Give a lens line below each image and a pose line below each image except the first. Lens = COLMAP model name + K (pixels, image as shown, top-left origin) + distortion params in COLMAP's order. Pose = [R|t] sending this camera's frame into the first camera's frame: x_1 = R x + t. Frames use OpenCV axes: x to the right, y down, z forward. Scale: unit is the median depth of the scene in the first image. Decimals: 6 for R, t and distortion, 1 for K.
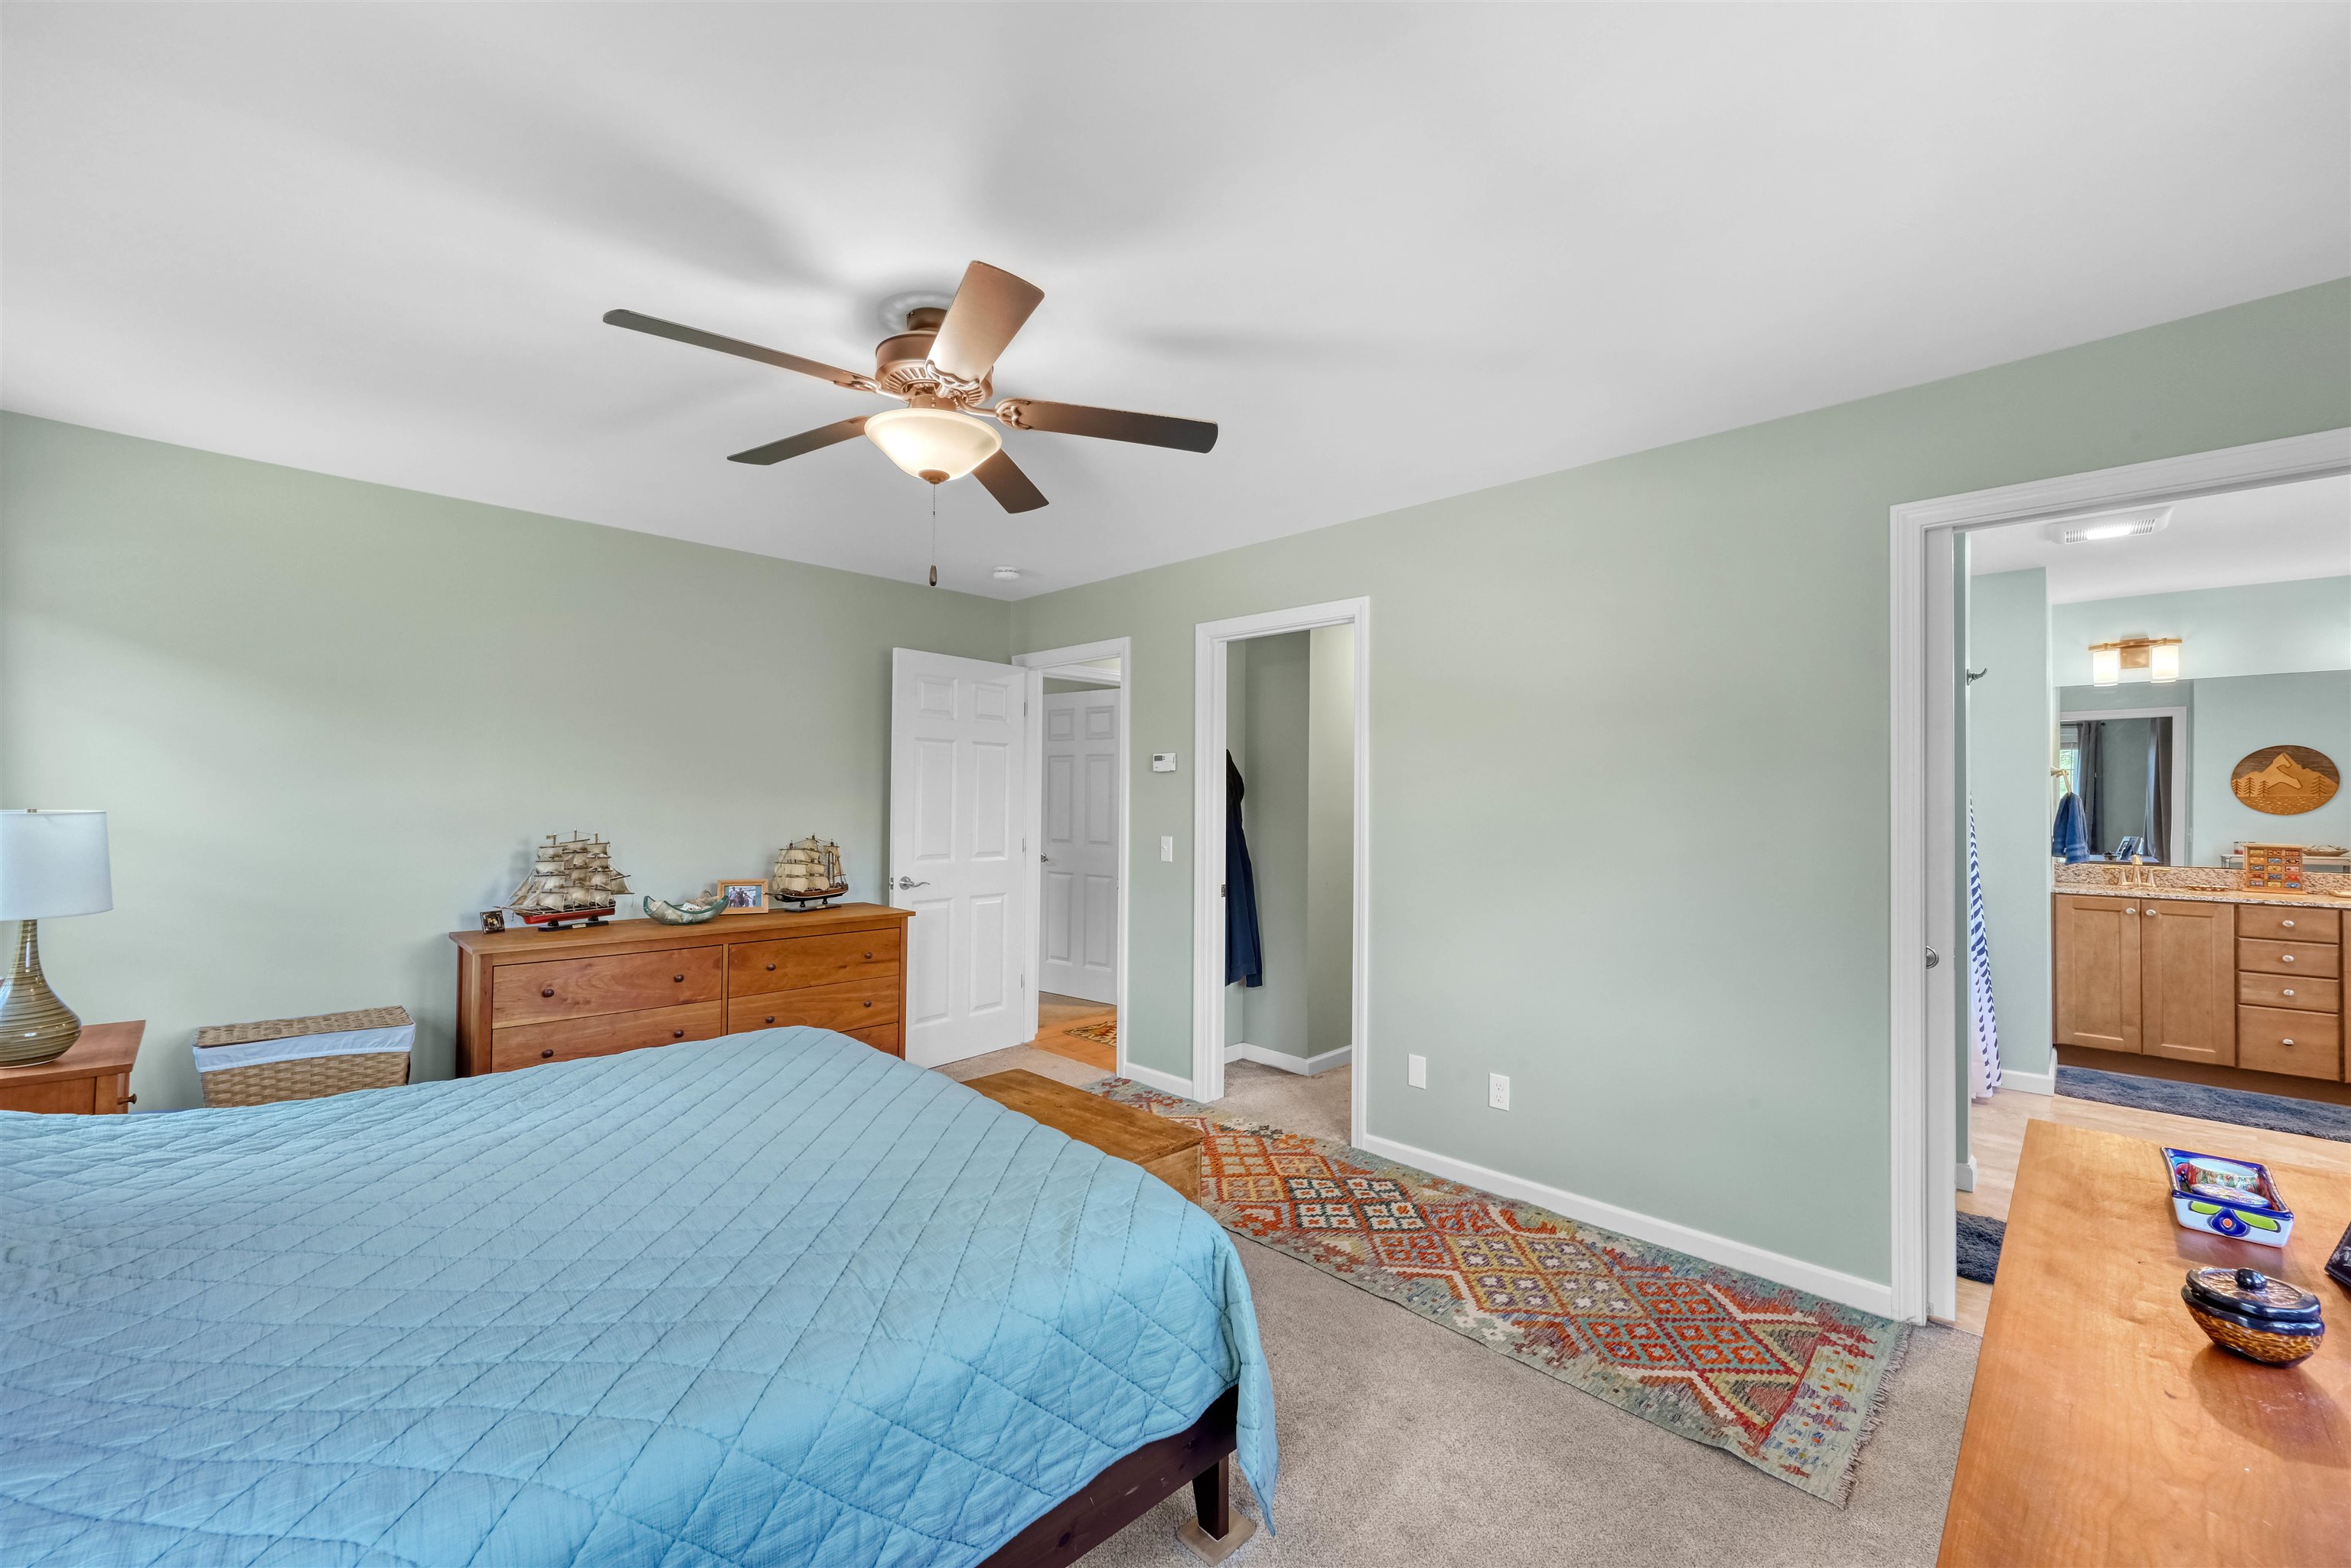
lens RADIAL K [[942.8, 0, 1180.8], [0, 942.8, 802.4], [0, 0, 1]] dist [-0.000536, 0.000176]
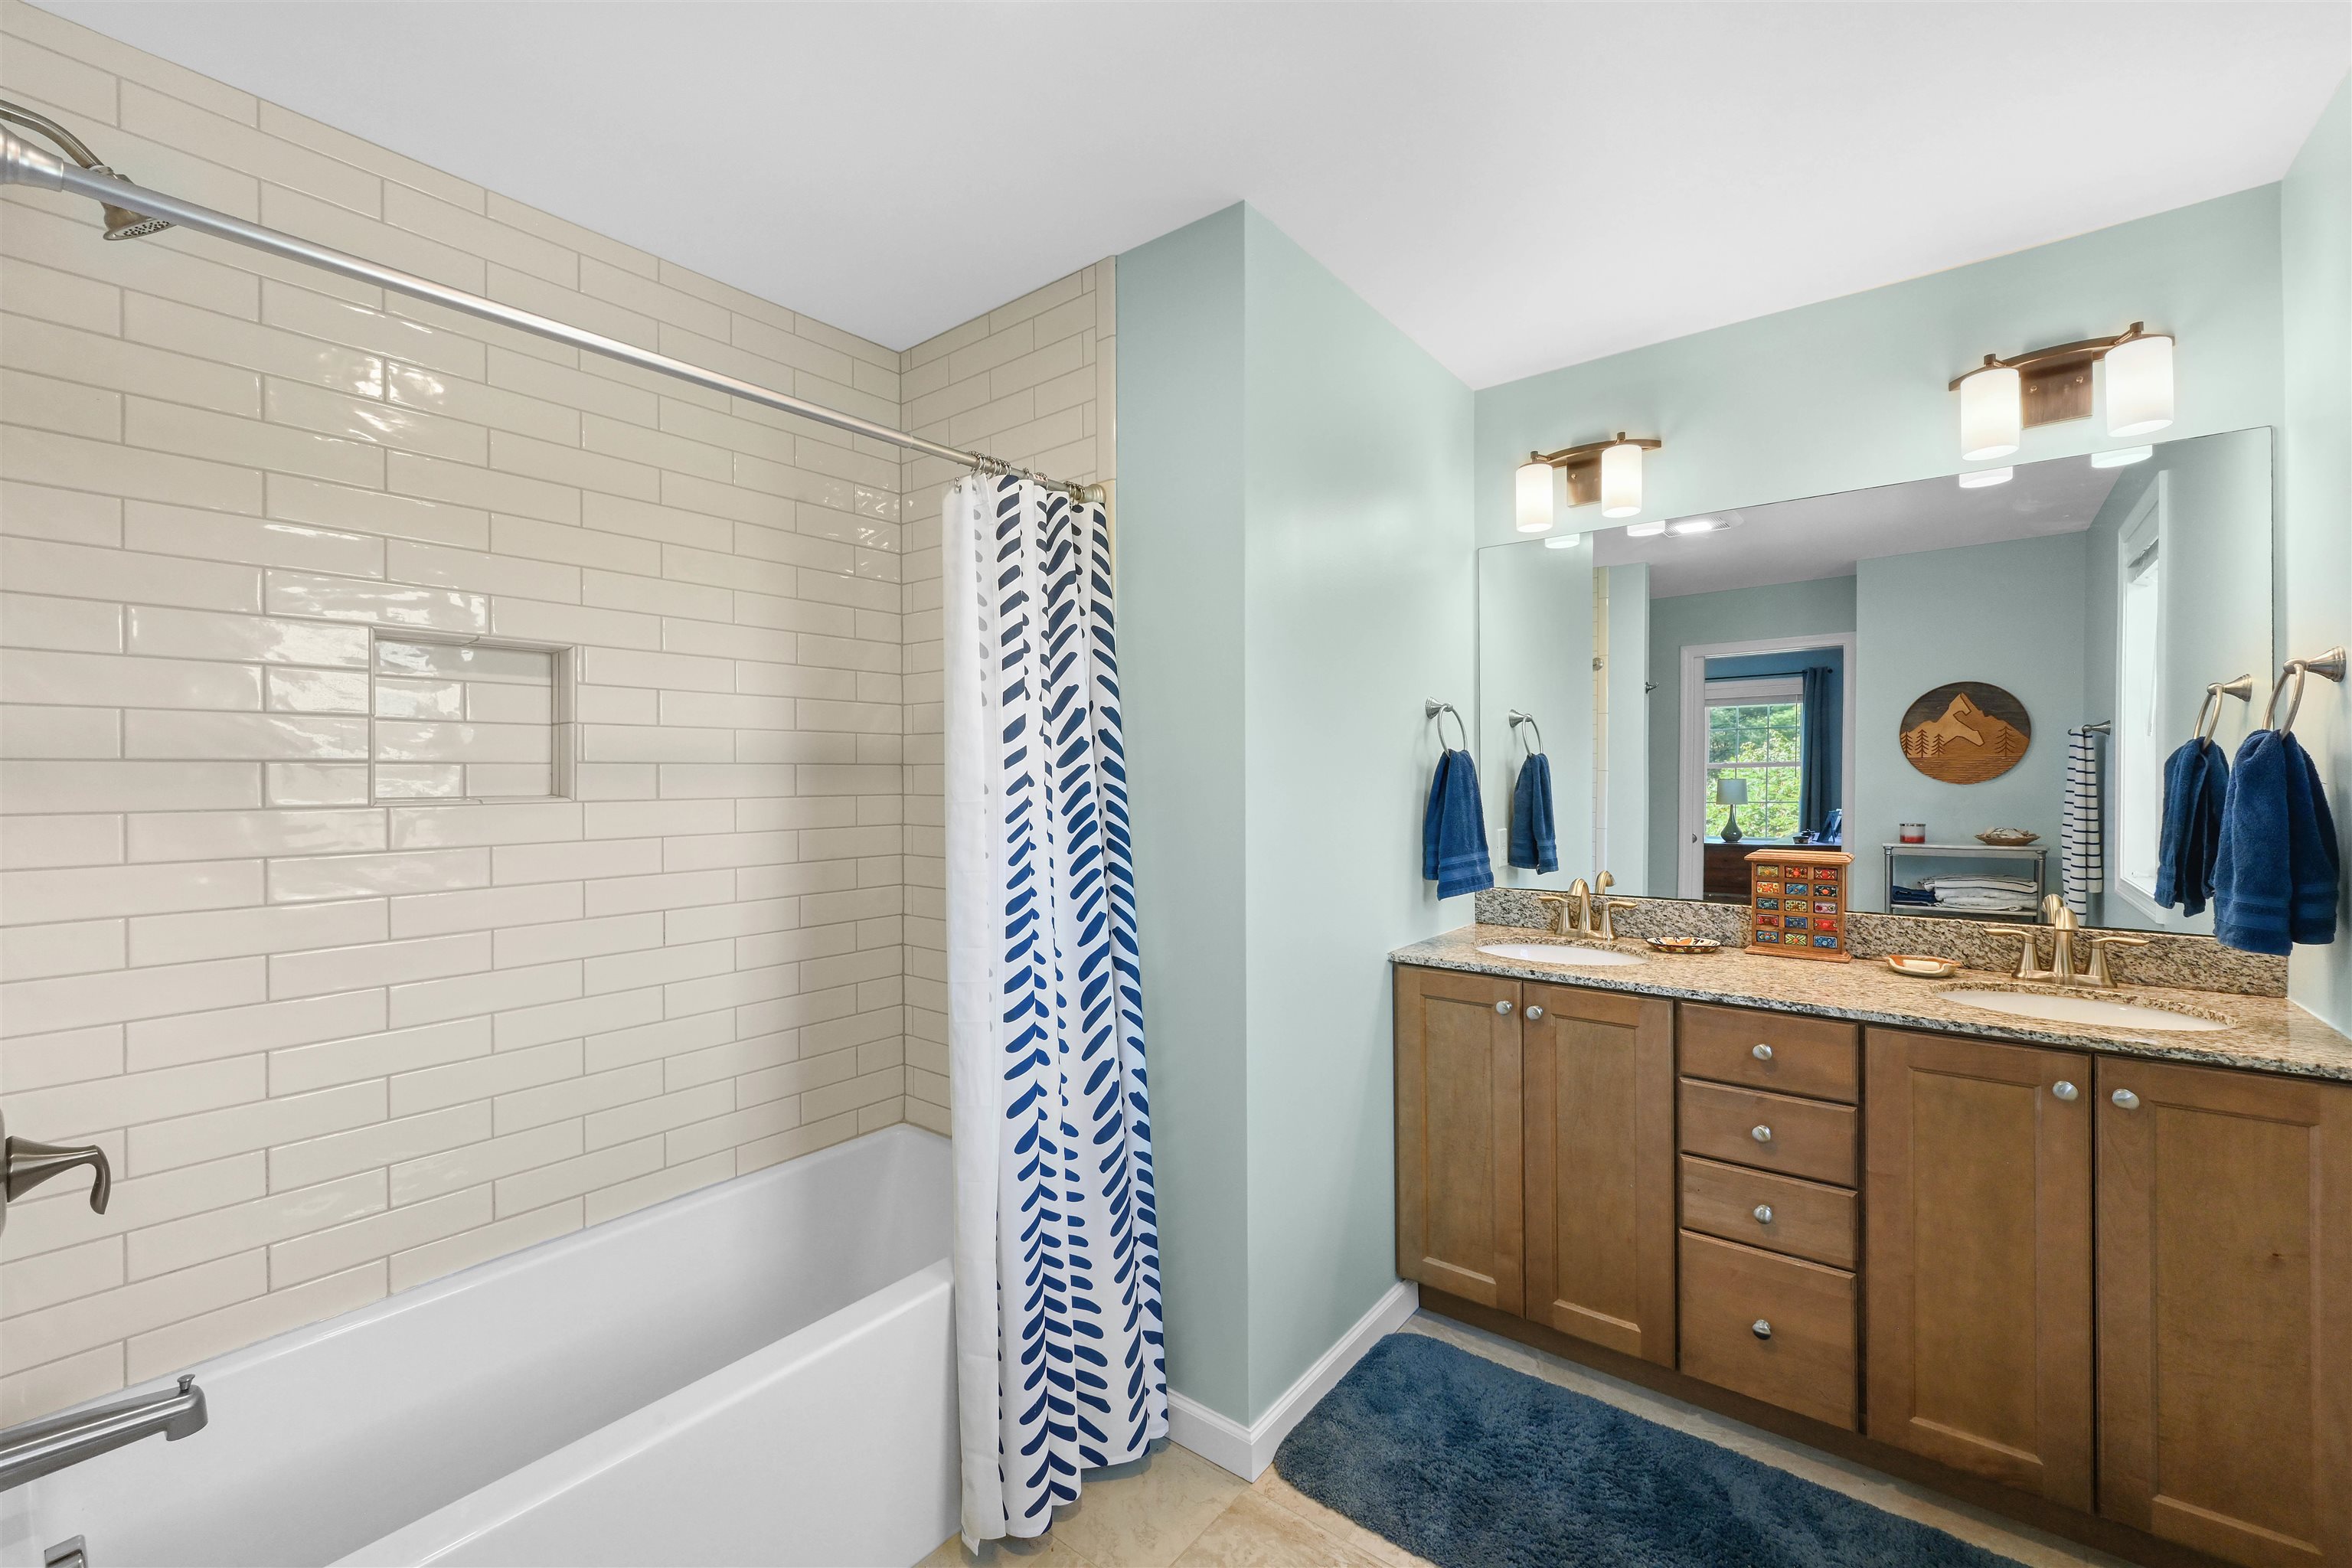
lens RADIAL K [[962.1, 0, 1200.9], [0, 962.1, 772.8], [0, 0, 1]] dist [-0.000984, -0.000210]
pose [[0.993230, -0.007523, 0.115920, 0.814180], [0.007251, 0.999970, 0.002766, -0.000892], [-0.115938, -0.001906, 0.993255, 0.556380]]
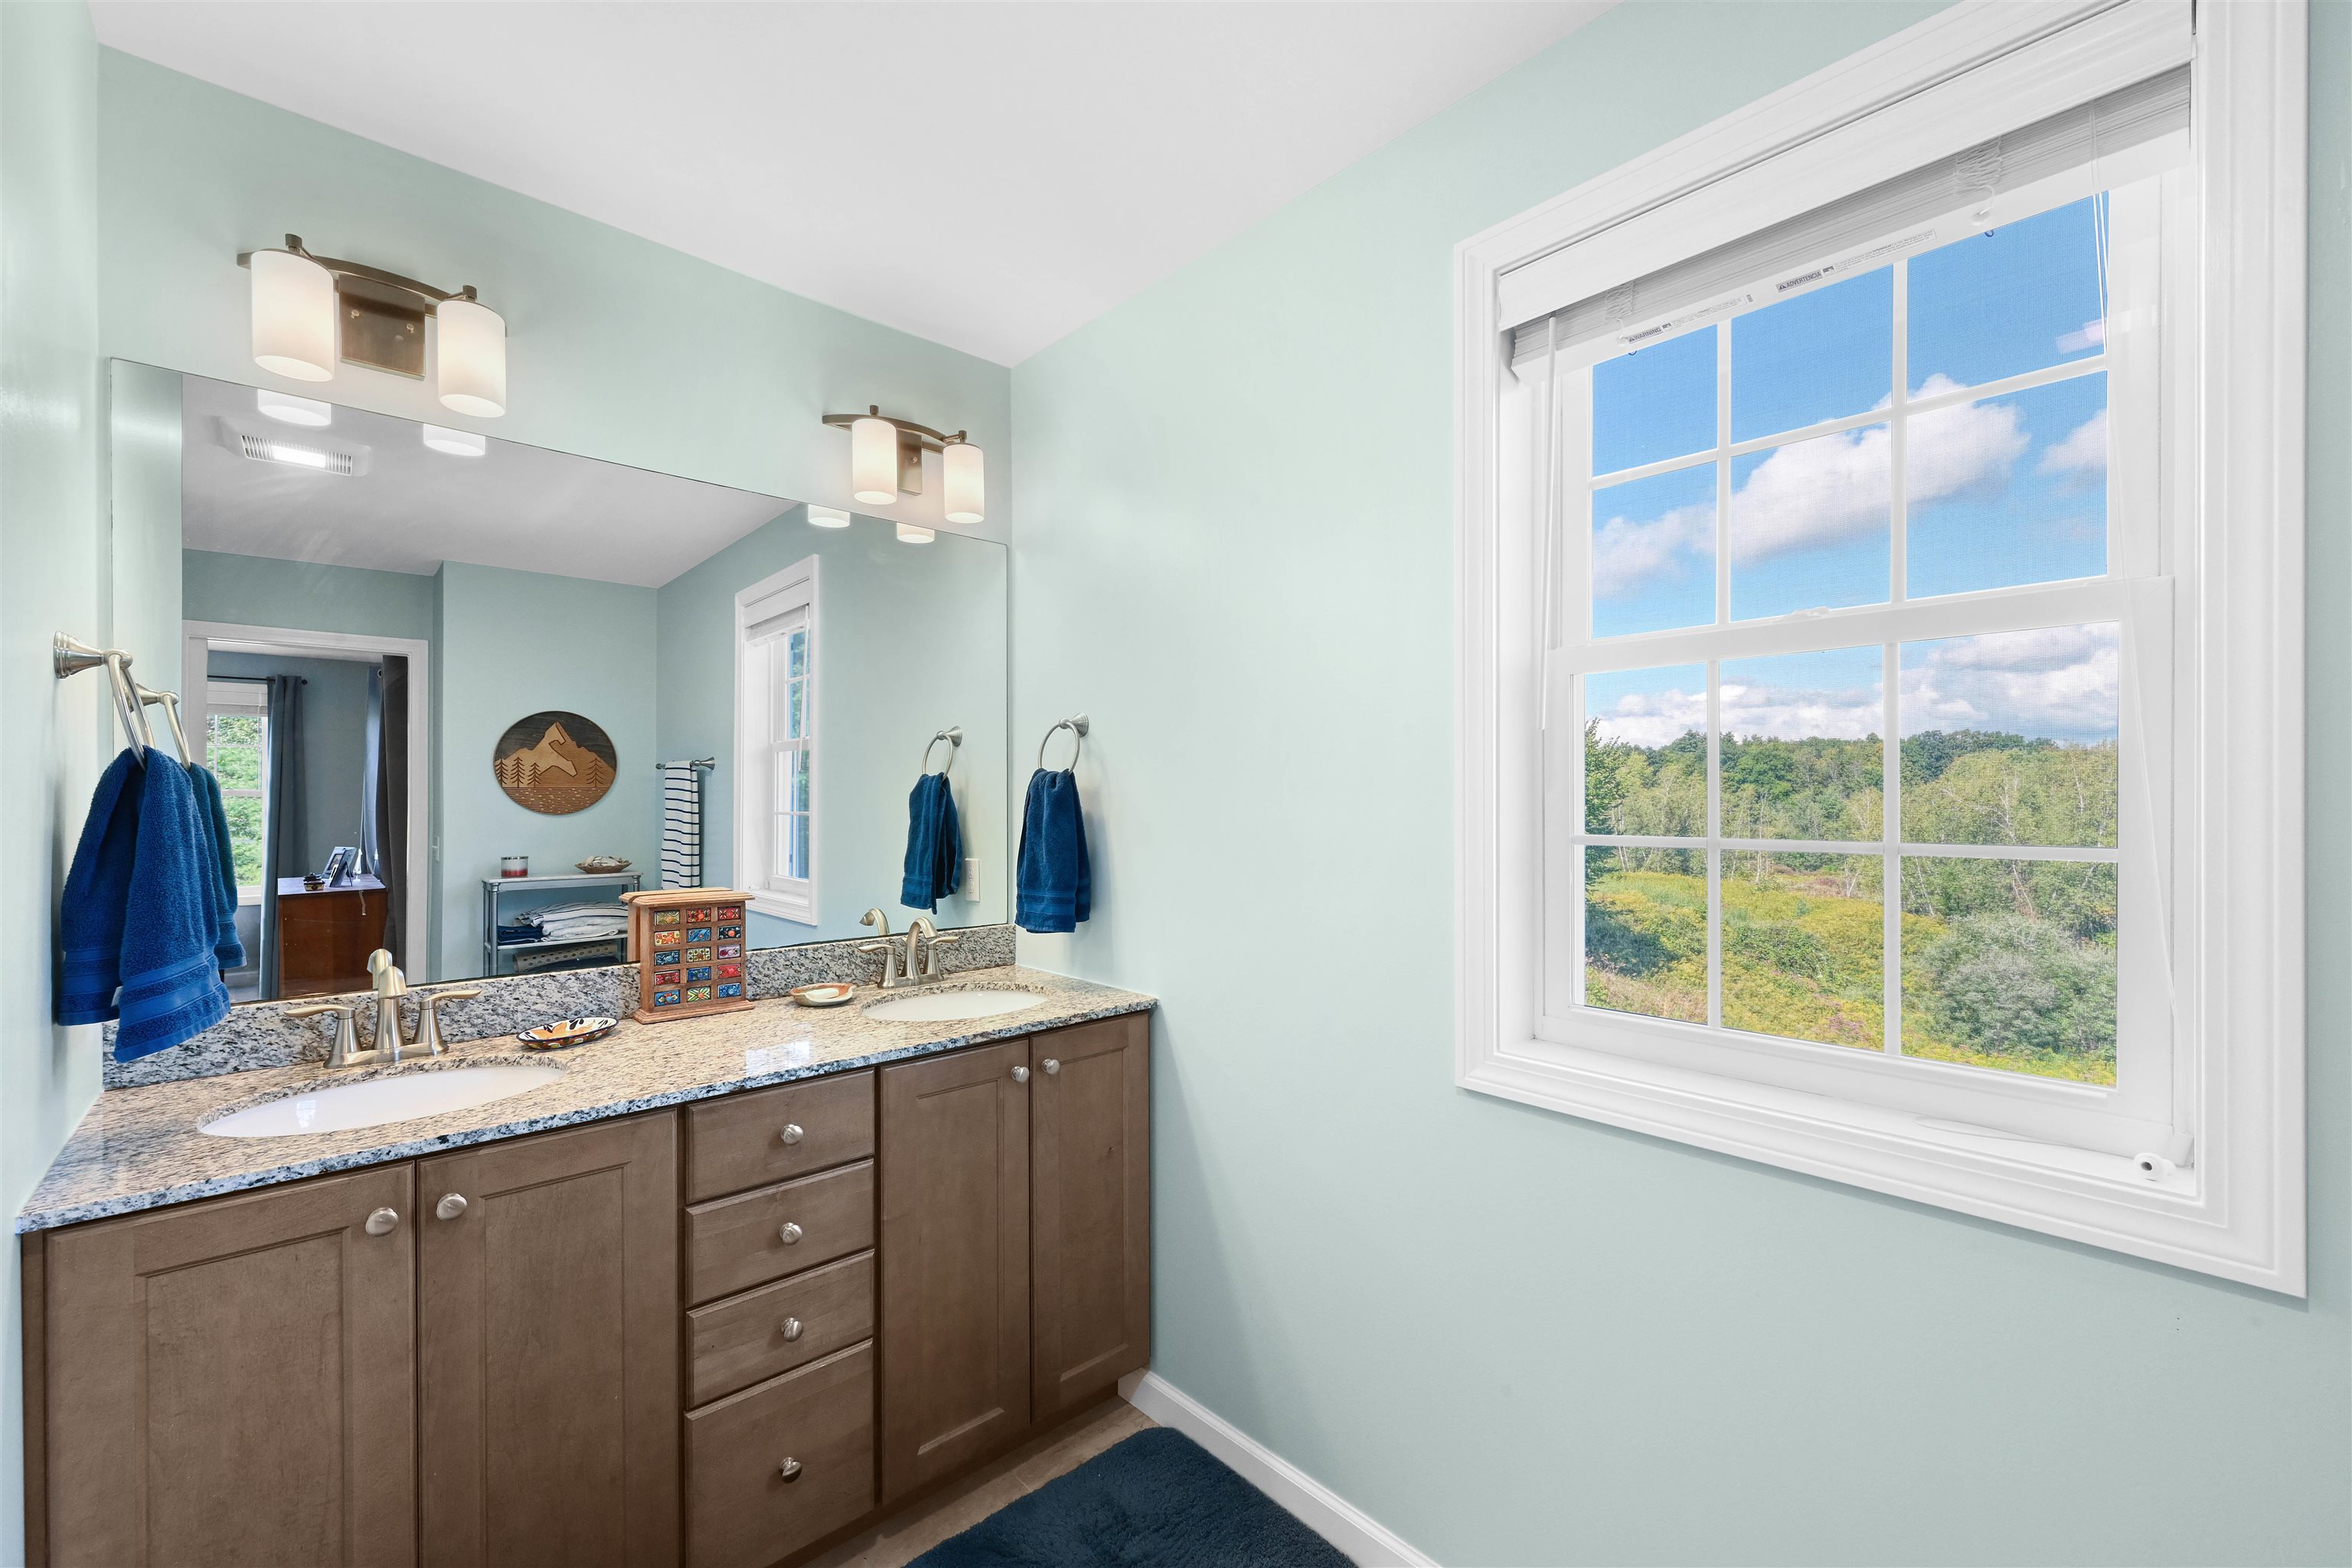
lens RADIAL K [[943.3, 0, 1181.3], [0, 943.3, 802.4], [0, 0, 1]] dist [-0.000536, 0.000176]
pose [[0.050429, -0.002773, 0.998724, 0.773403], [-0.002947, 0.999991, 0.002926, 0.002588], [-0.998723, -0.003091, 0.050420, 0.780116]]
